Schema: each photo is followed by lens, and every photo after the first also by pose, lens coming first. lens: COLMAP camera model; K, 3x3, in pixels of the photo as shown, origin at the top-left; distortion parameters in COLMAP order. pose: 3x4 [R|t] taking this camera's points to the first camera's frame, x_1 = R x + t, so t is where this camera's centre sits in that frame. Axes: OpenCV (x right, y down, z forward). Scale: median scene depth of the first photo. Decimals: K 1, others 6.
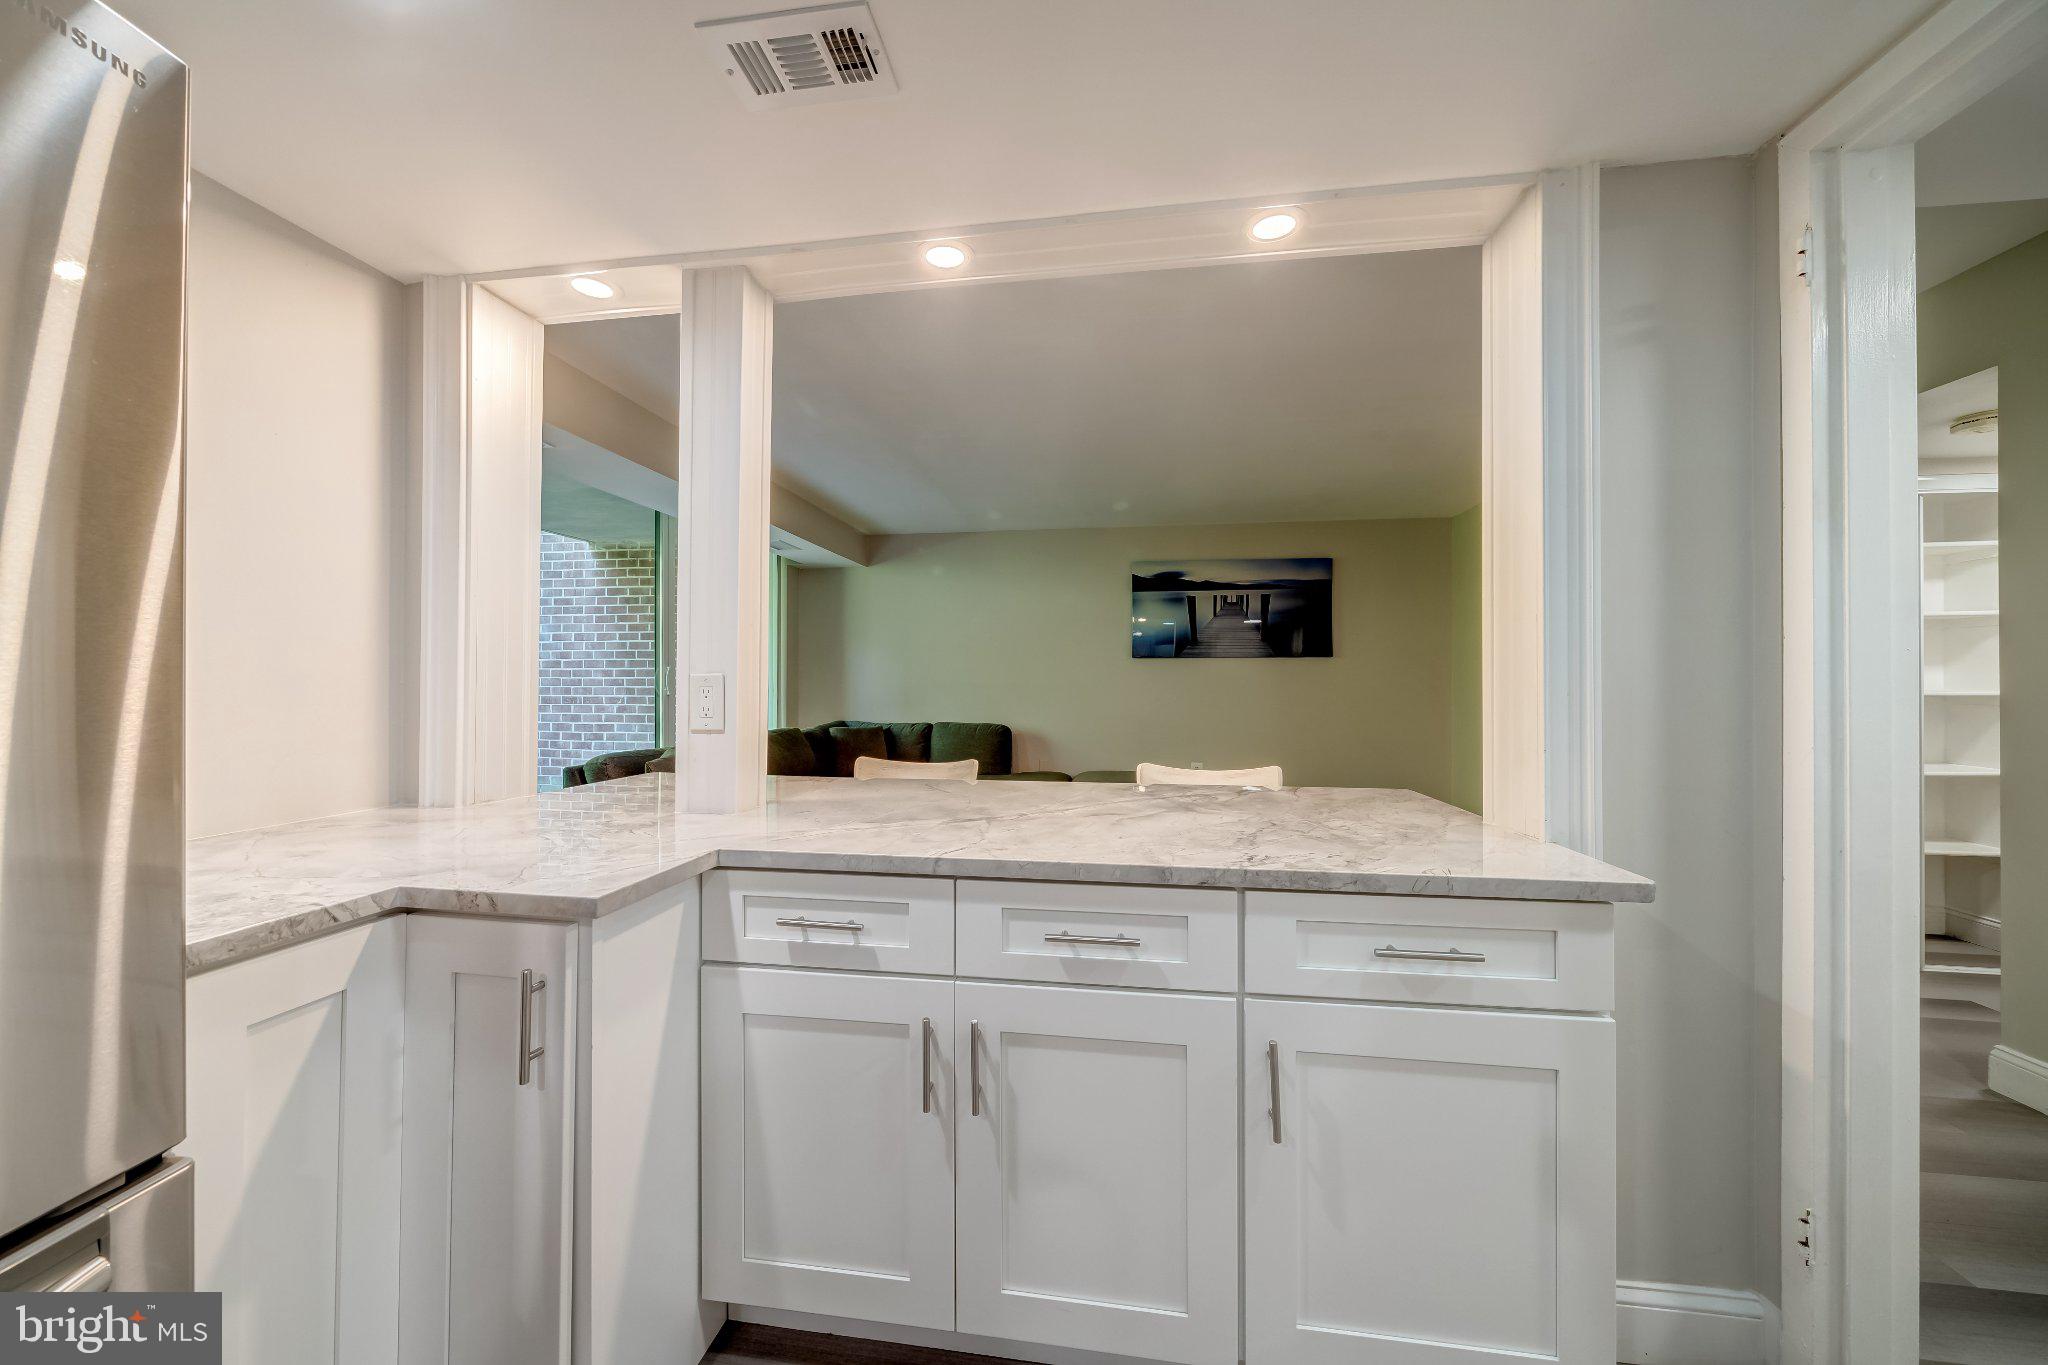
lens RADIAL K [[698.6, 0, 1023.9], [0, 698.6, 678.1], [0, 0, 1]] dist [-0.006900, 0.000655]
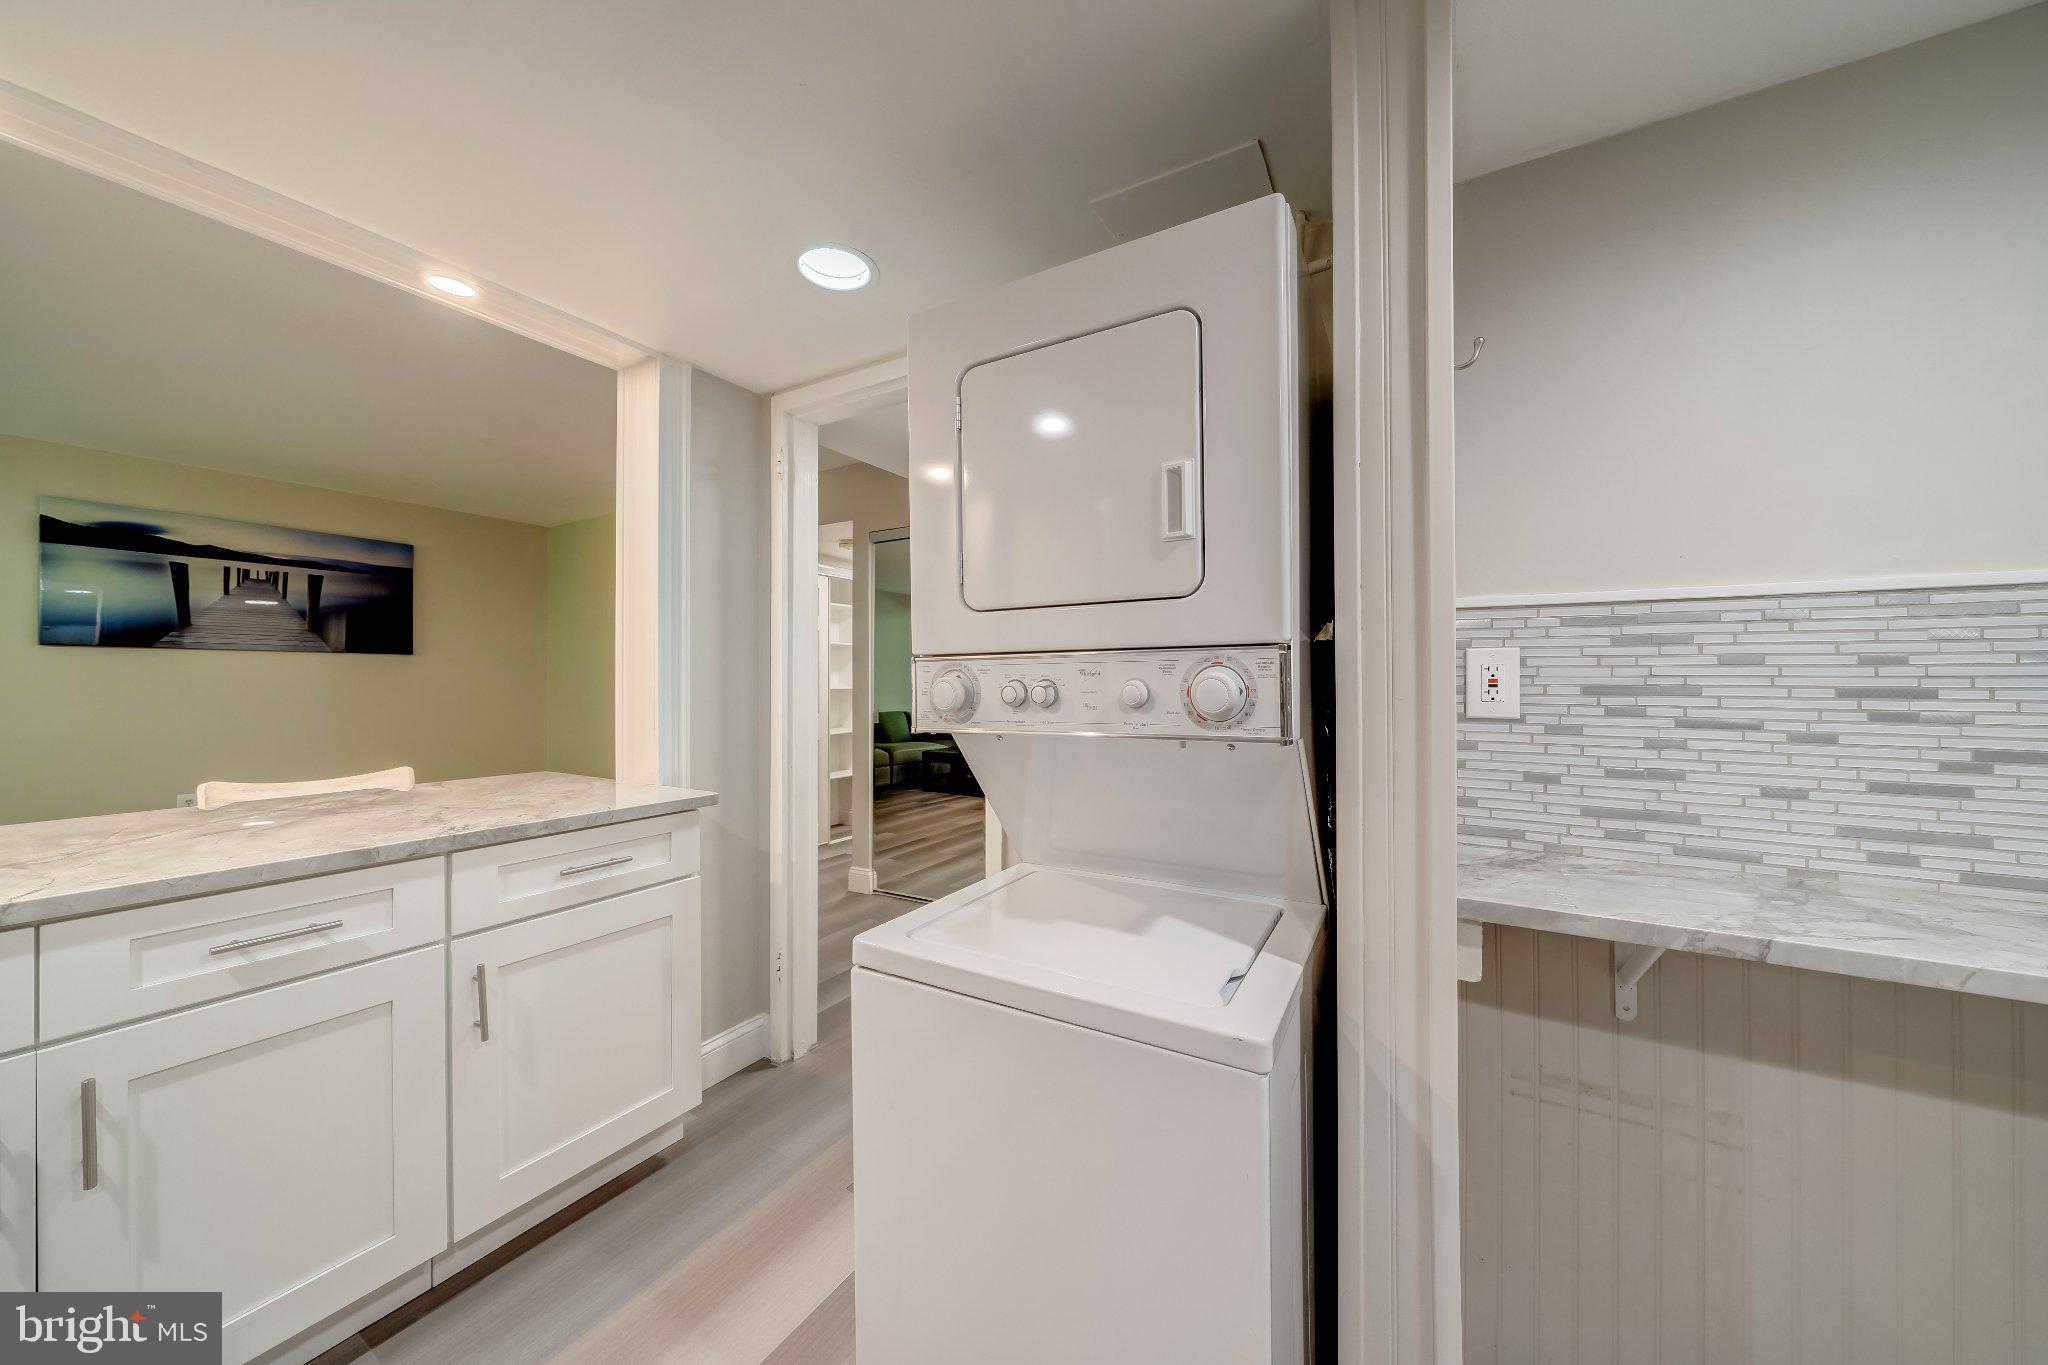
lens RADIAL K [[698.6, 0, 1024.2], [0, 698.6, 679.0], [0, 0, 1]] dist [-0.006900, 0.000655]
pose [[0.384344, 0.002744, 0.923186, -0.385646], [-0.004199, 0.999990, -0.001225, -0.003636], [-0.923181, -0.003405, 0.384352, -0.359515]]
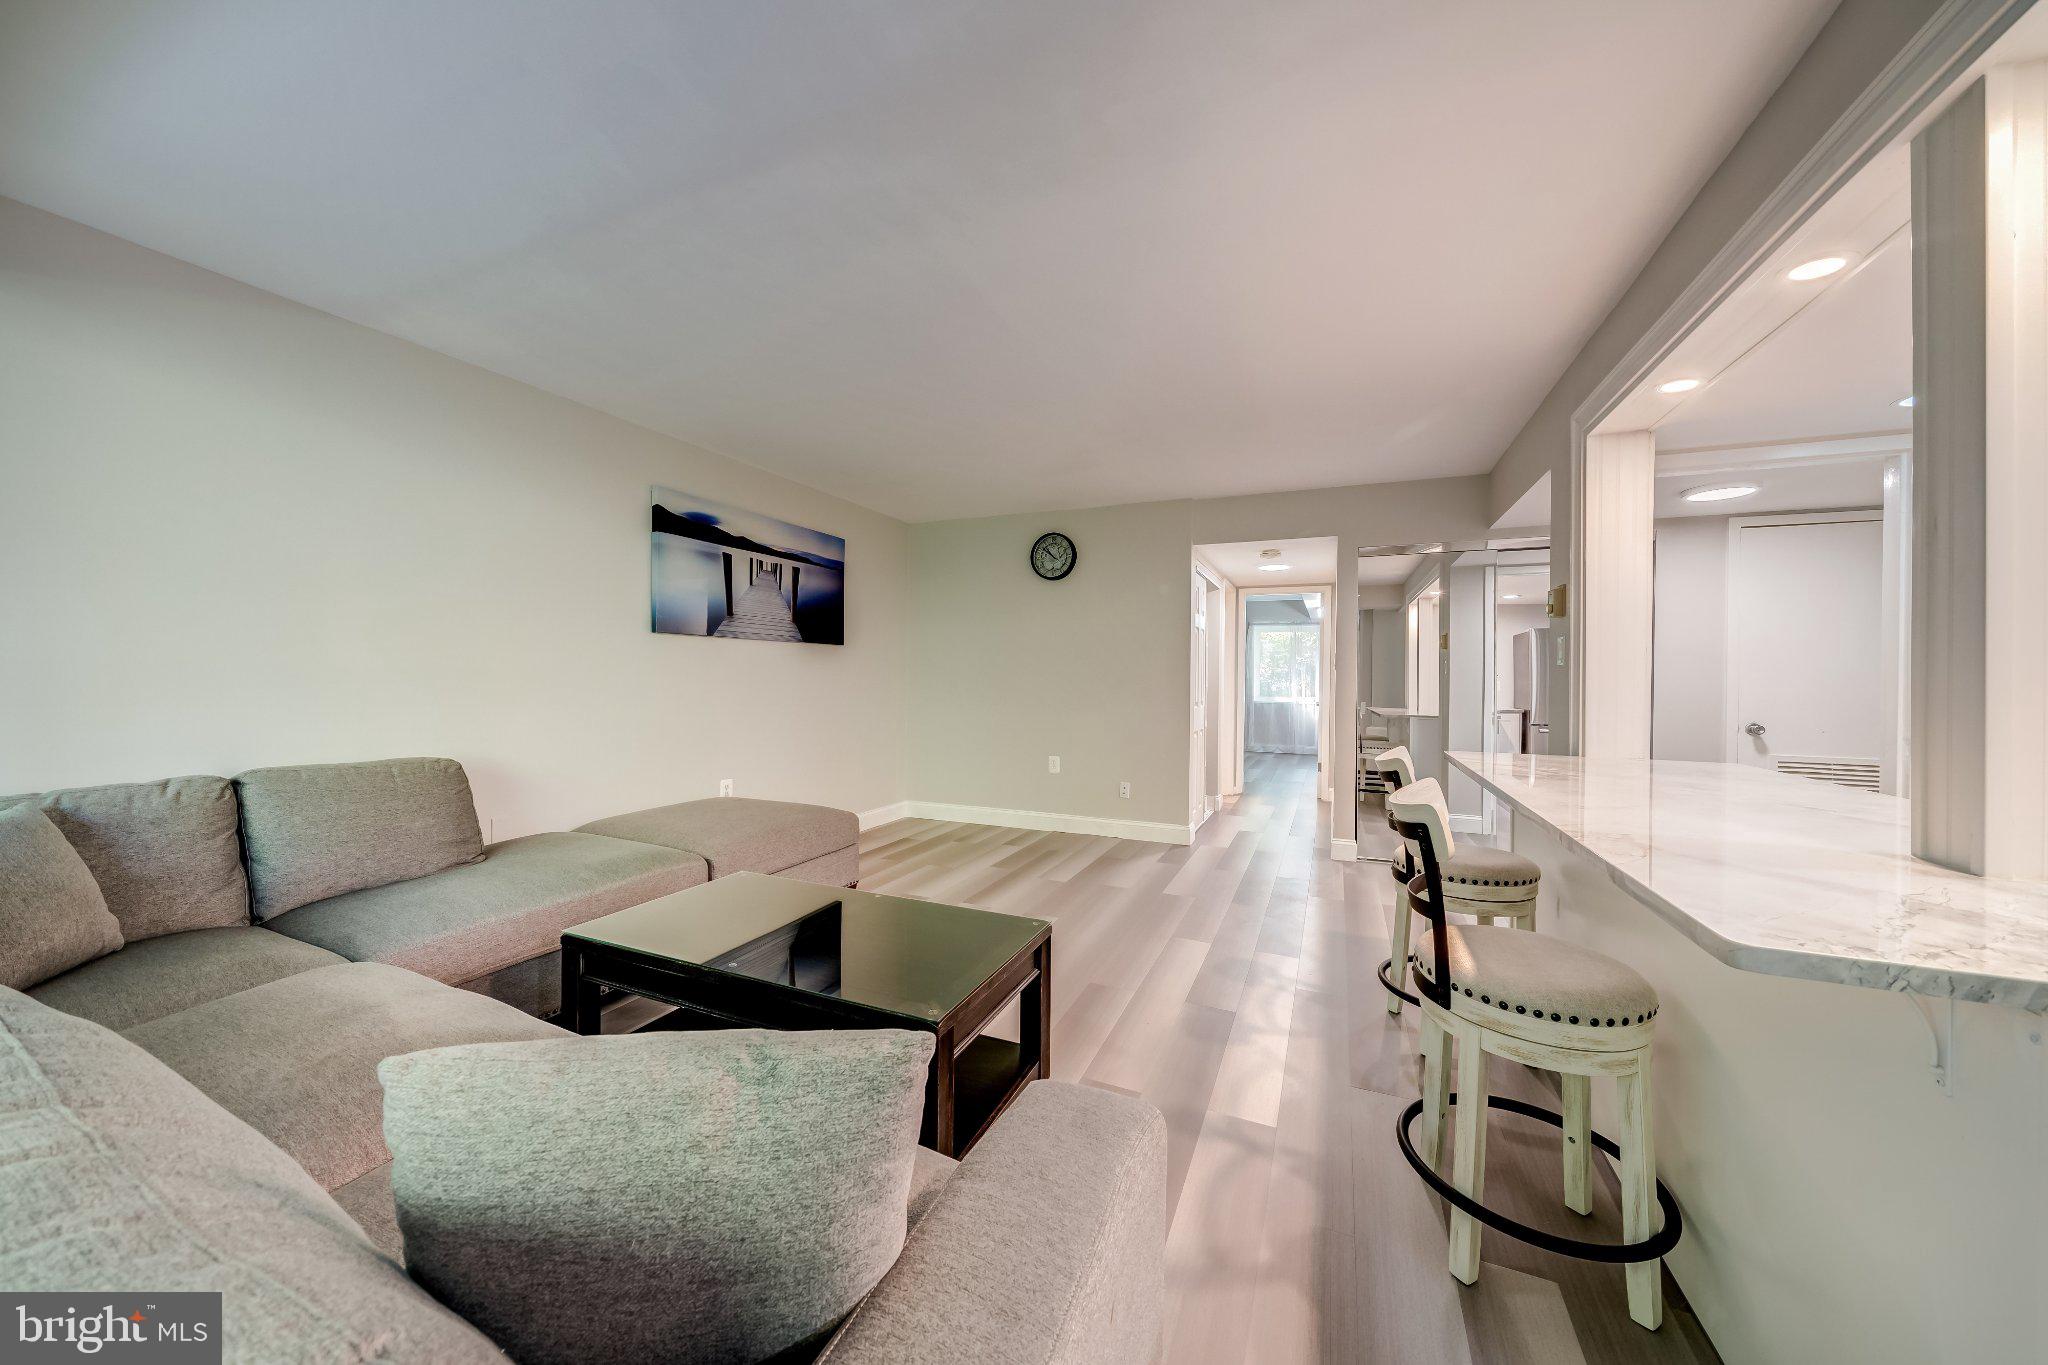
lens RADIAL K [[698.6, 0, 1029.2], [0, 698.6, 679.5], [0, 0, 1]] dist [-0.006900, 0.000655]
pose [[0.267690, -0.004315, 0.963496, -1.767380], [-0.017175, 0.999810, 0.009249, 0.012504], [-0.963352, -0.019024, 0.267565, 2.288270]]
